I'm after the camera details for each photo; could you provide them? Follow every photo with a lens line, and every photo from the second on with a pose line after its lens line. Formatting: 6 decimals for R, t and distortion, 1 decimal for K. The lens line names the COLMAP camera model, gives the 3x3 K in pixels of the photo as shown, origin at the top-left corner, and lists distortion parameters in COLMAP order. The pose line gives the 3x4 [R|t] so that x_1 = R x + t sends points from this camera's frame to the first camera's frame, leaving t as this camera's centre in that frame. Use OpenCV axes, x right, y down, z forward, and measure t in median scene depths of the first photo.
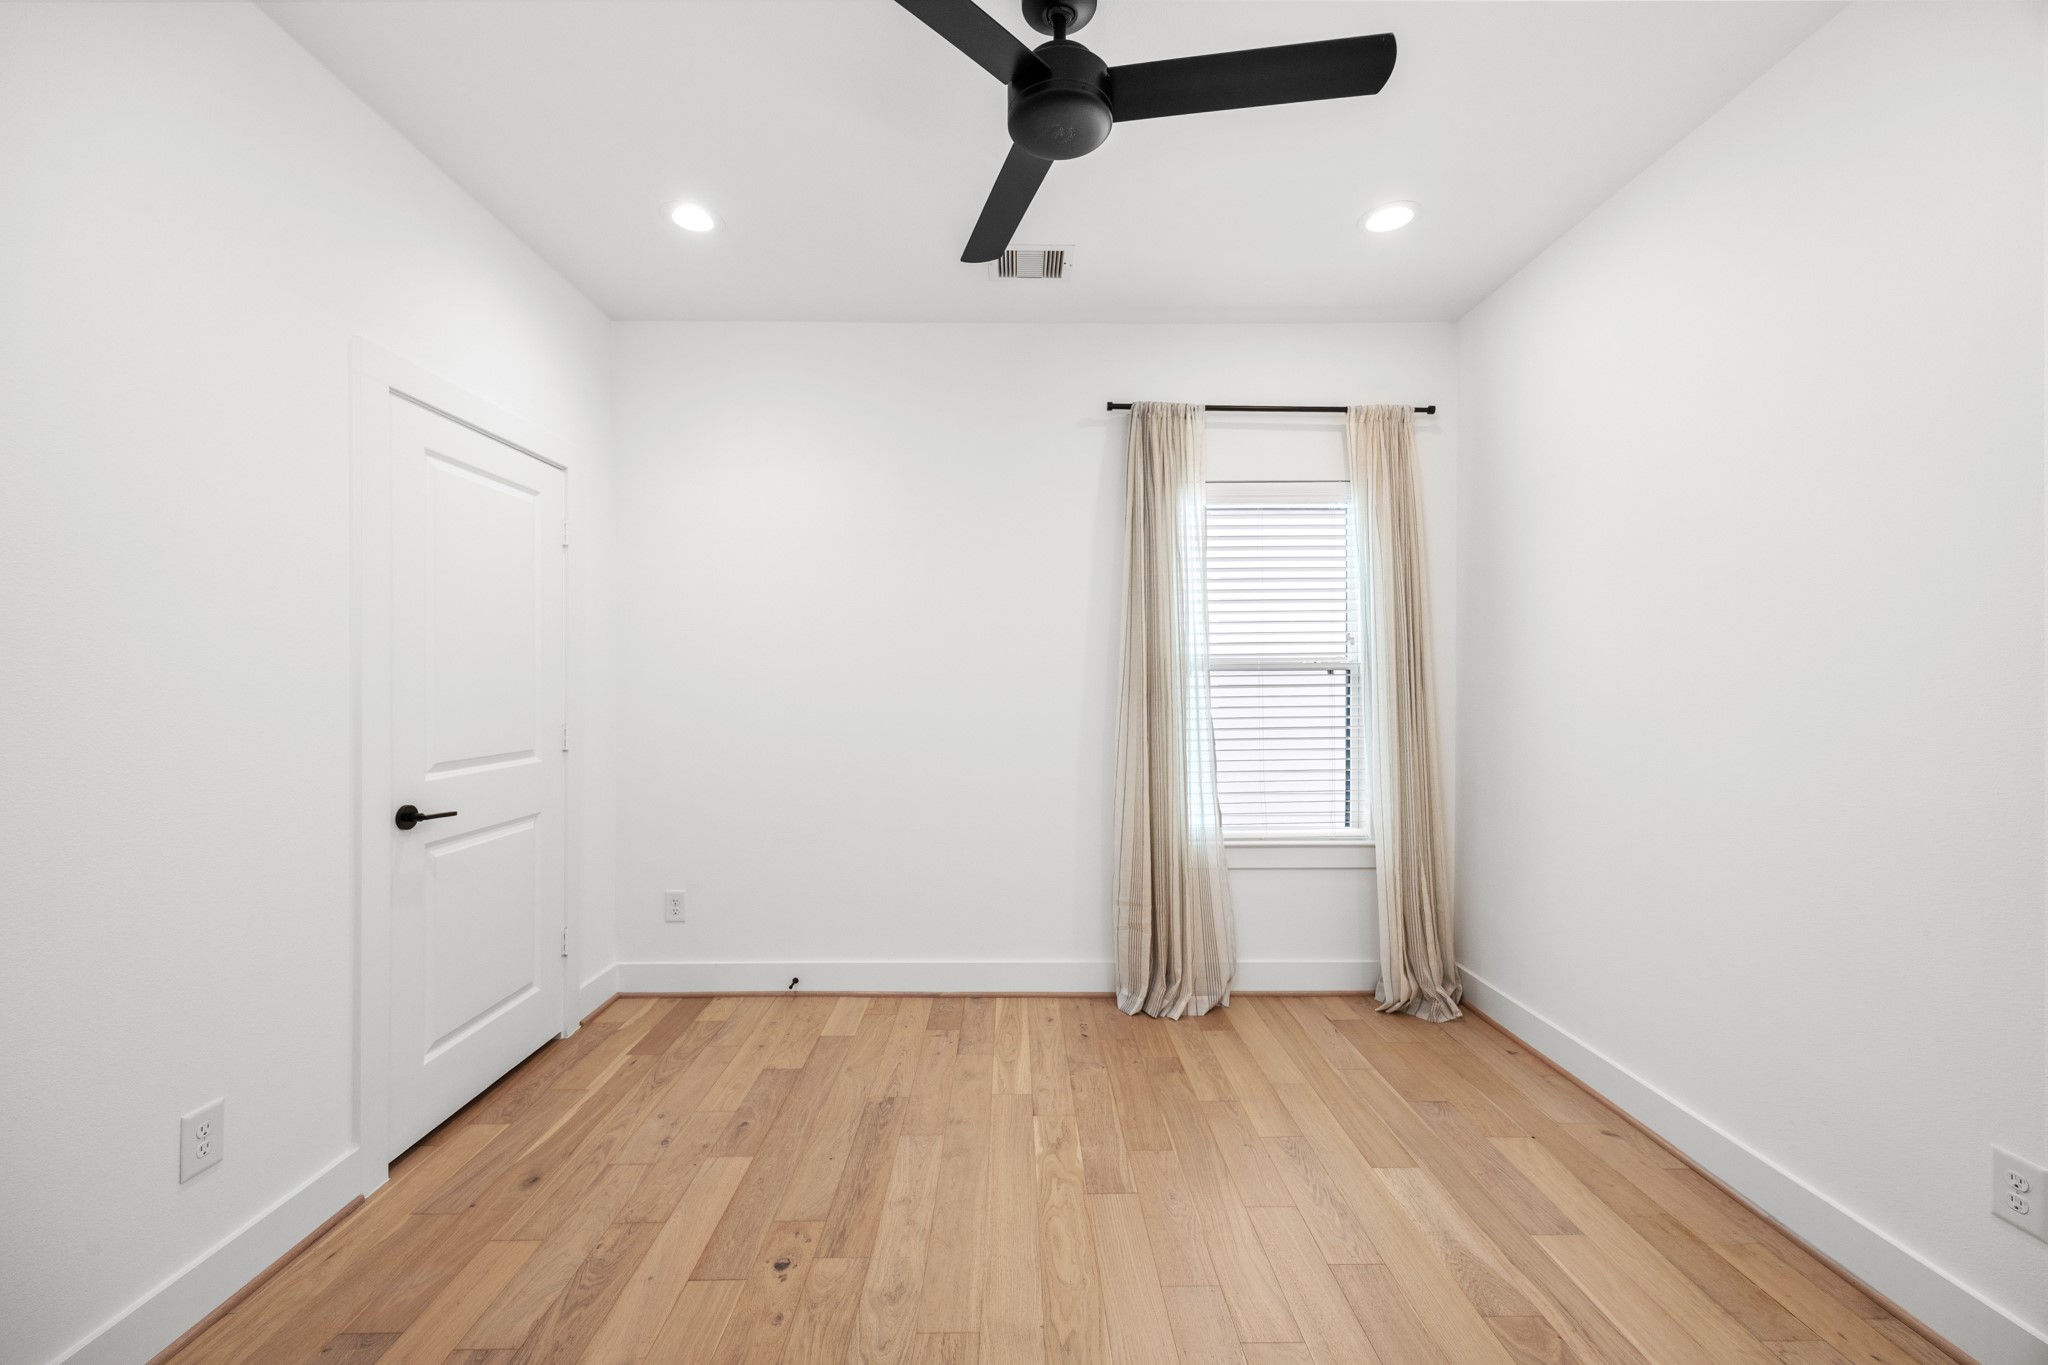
lens RADIAL K [[779.9, 0, 1016.6], [0, 779.9, 676.4], [0, 0, 1]] dist [0.000163, 0.000082]
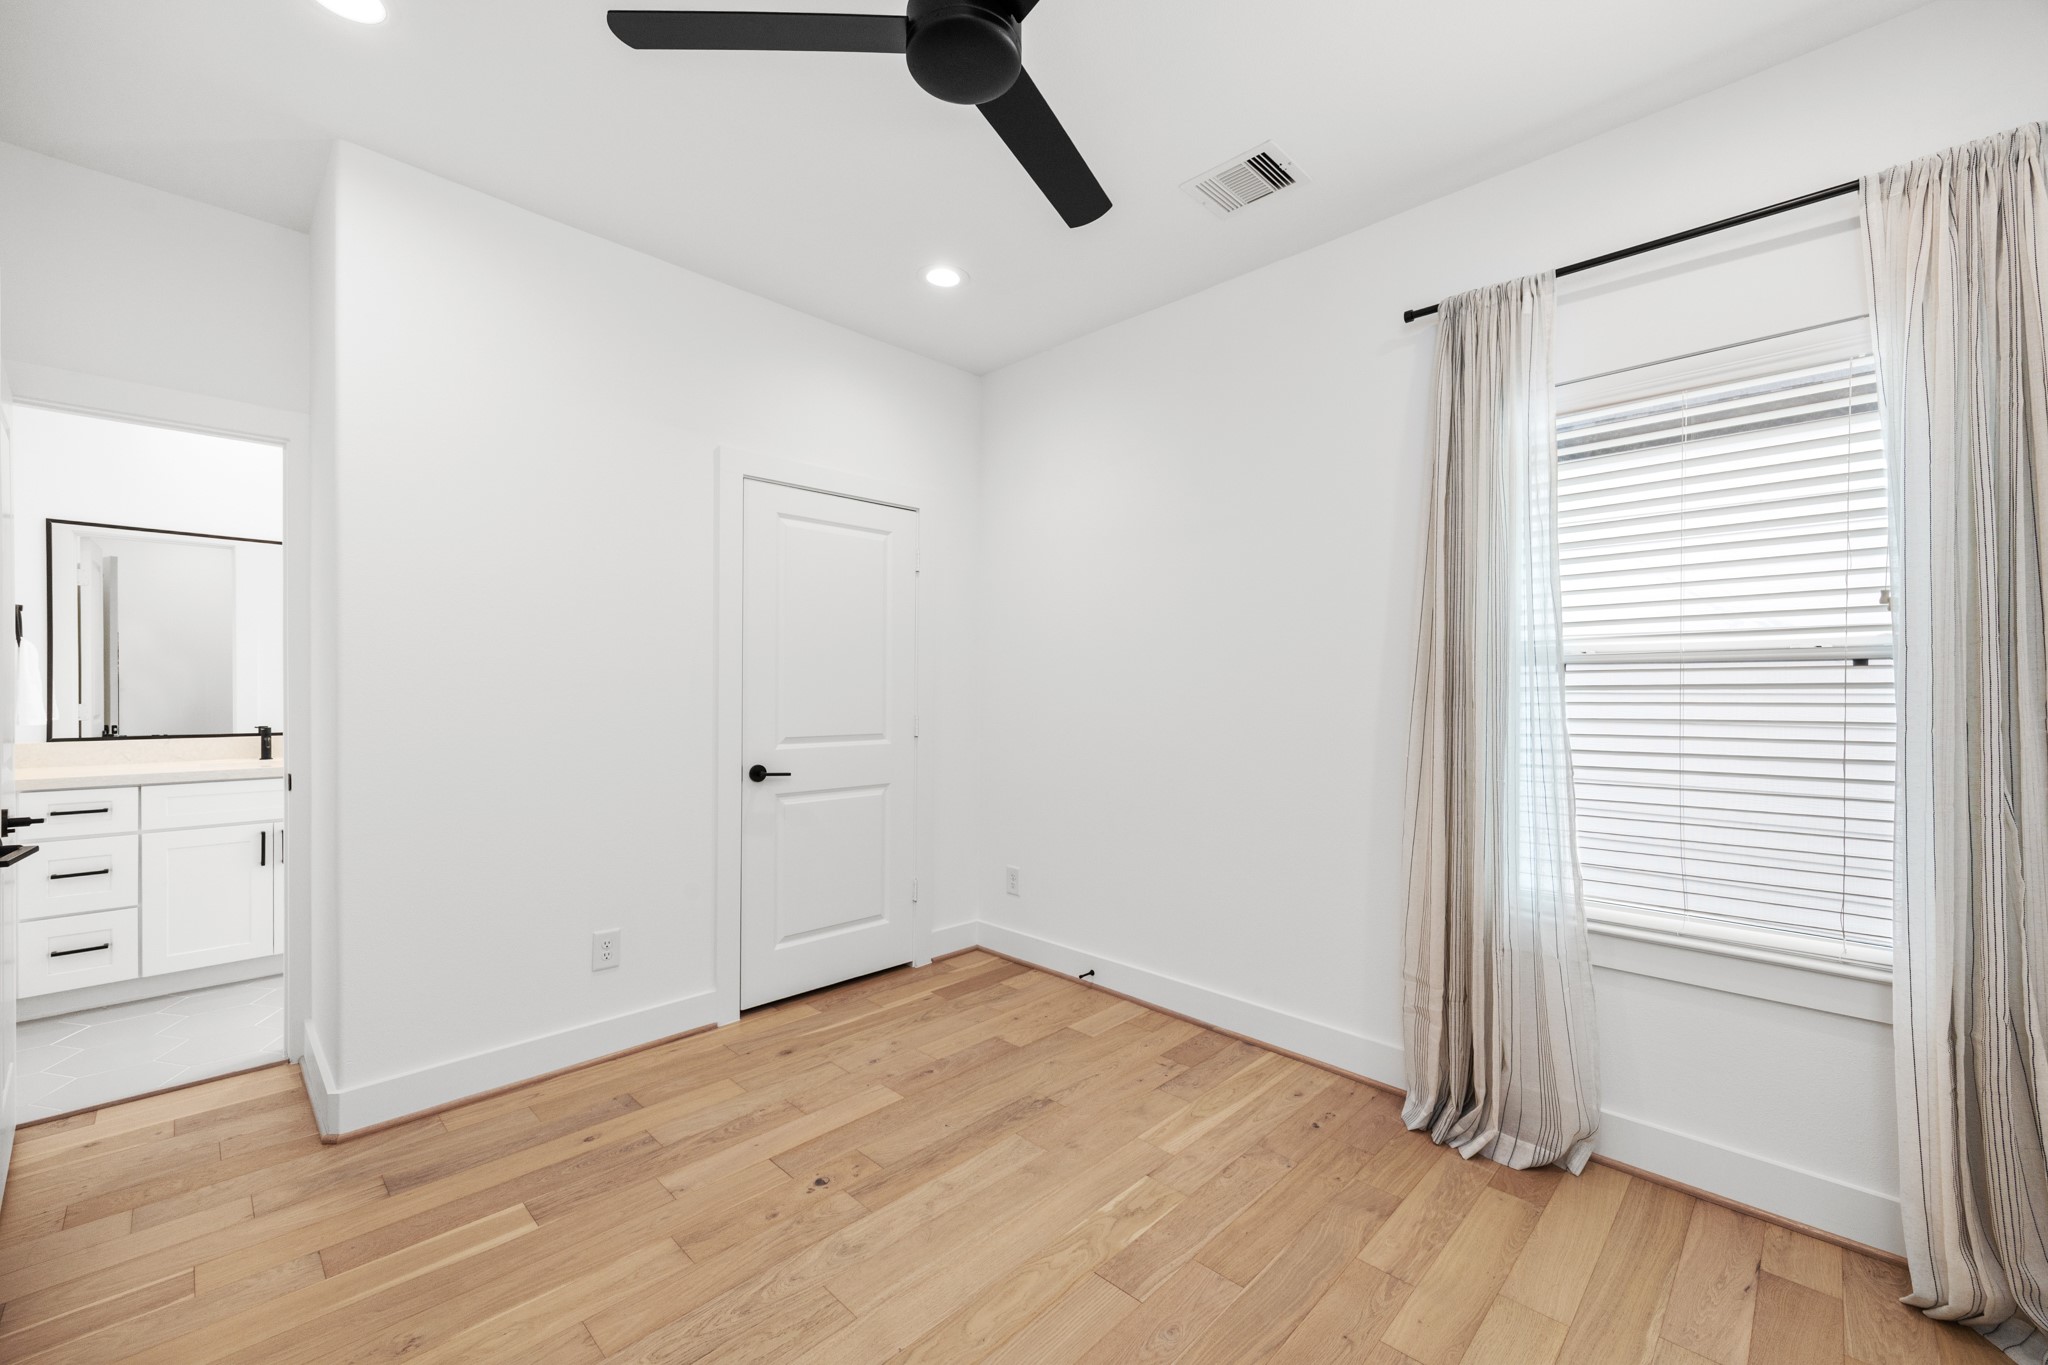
lens RADIAL K [[787.2, 0, 1024.0], [0, 787.2, 682.5], [0, 0, 1]] dist [0.002173, 0.000238]
pose [[0.725093, -0.000503, -0.688651, 0.417301], [-0.001365, 0.999997, -0.002168, 0.012098], [0.688649, 0.002512, 0.725090, 0.210828]]
